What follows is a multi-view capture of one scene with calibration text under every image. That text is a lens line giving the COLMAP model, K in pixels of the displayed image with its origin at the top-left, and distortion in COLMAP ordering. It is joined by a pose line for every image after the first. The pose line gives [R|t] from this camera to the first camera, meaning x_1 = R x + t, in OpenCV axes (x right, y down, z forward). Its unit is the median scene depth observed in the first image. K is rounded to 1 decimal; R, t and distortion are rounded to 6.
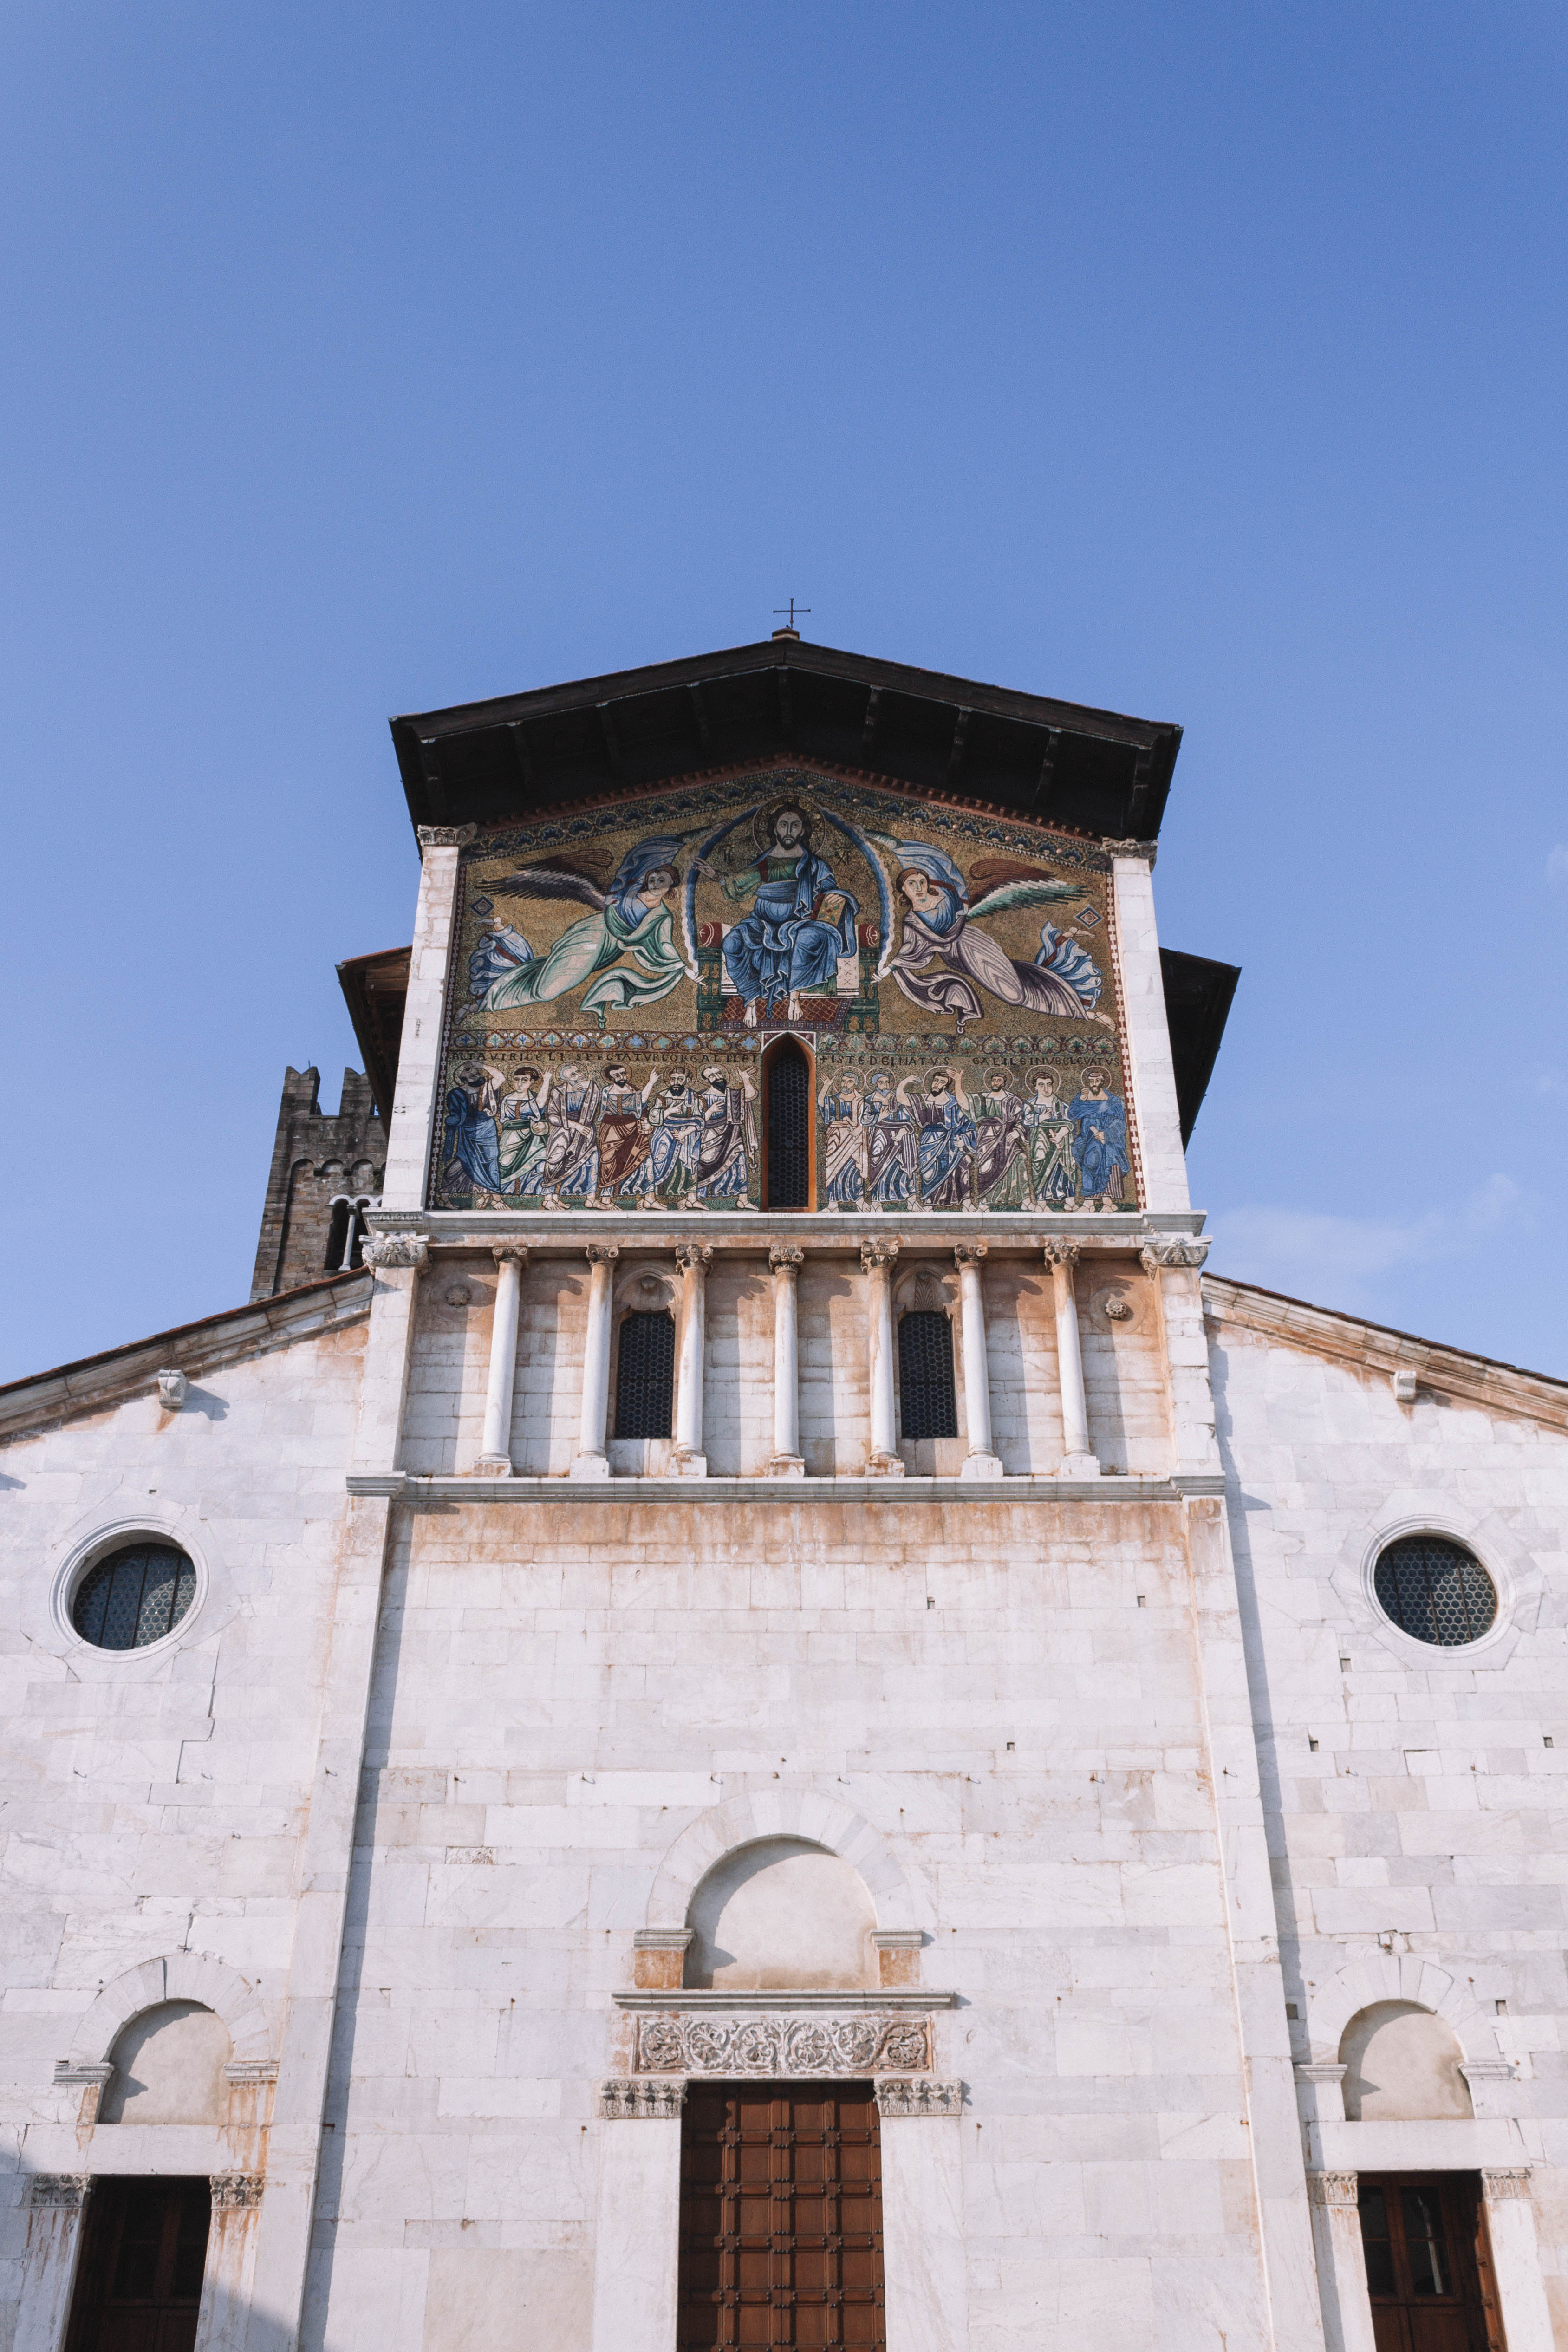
lens RADIAL K [[2110.3, 0, 790.4], [0, 2110.3, 1171.8], [0, 0, 1]] dist [-0.031454, 0.034109]
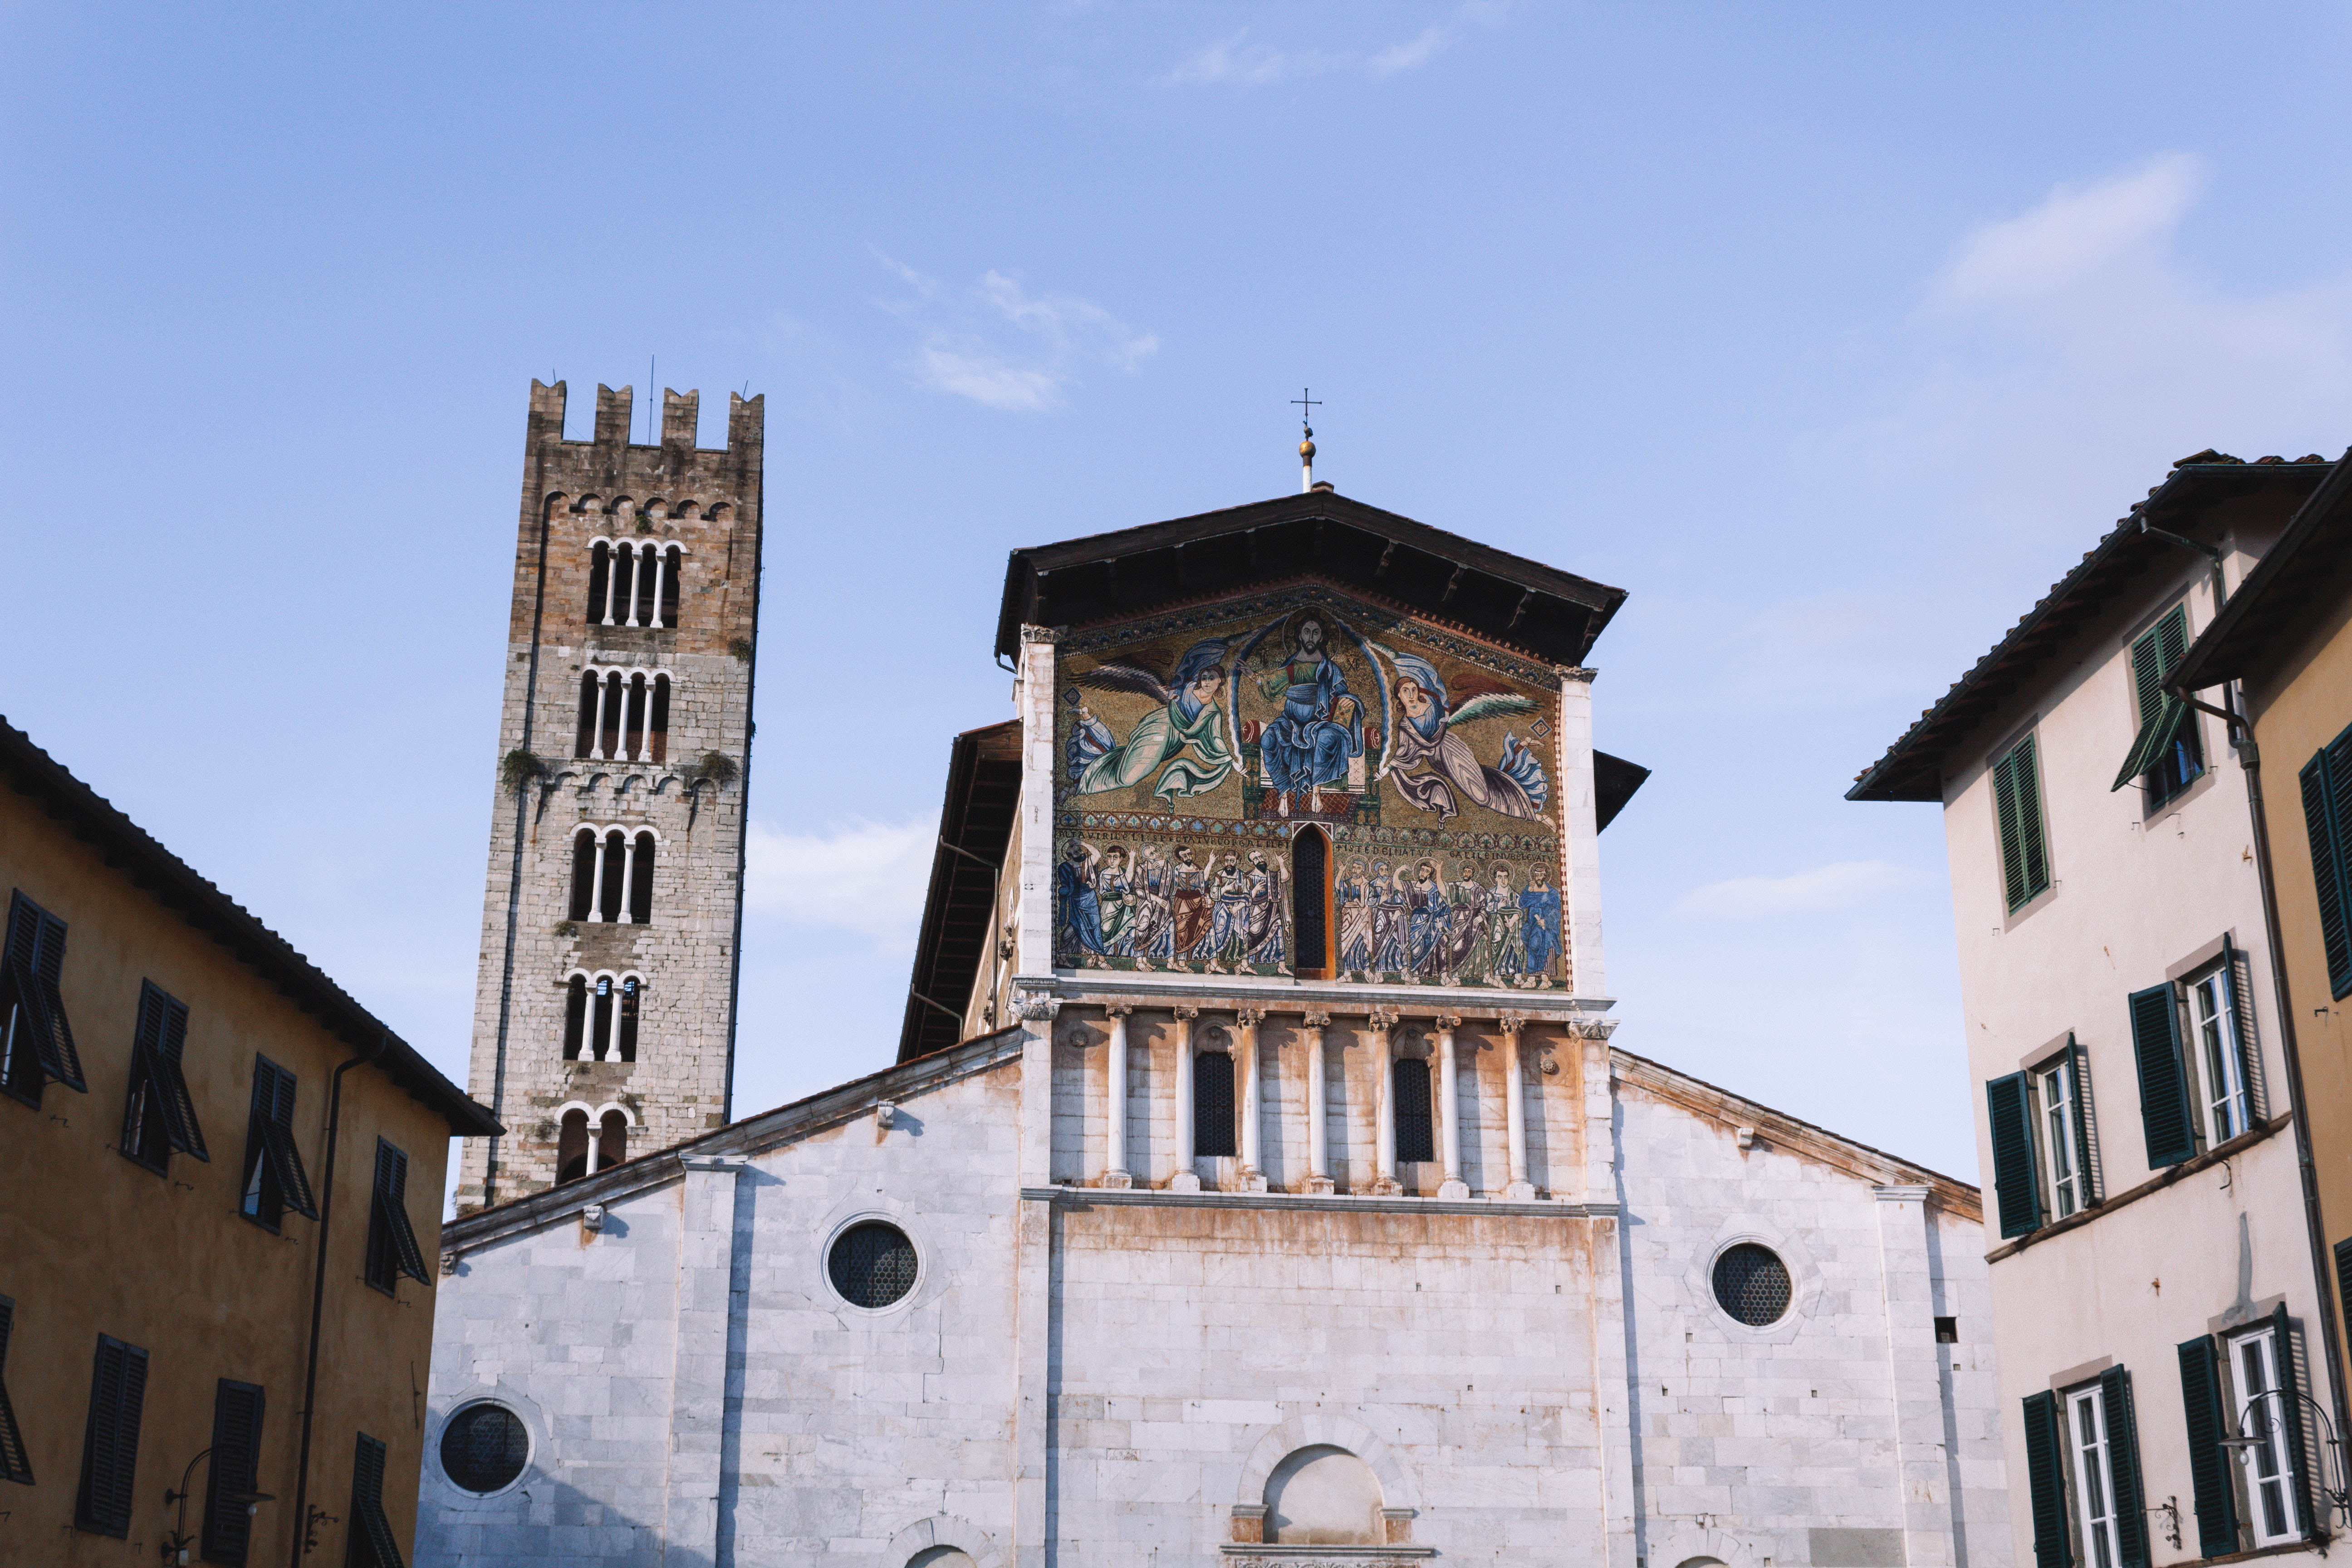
lens RADIAL K [[2843.8, 0, 1167.8], [0, 2843.8, 787.1], [0, 0, 1]] dist [0.018734, 0.000000]
pose [[0.992739, 0.045134, 0.111496, -0.332358], [-0.068036, 0.975103, 0.211055, -0.524139], [-0.099194, -0.217109, 0.971094, -0.810143]]
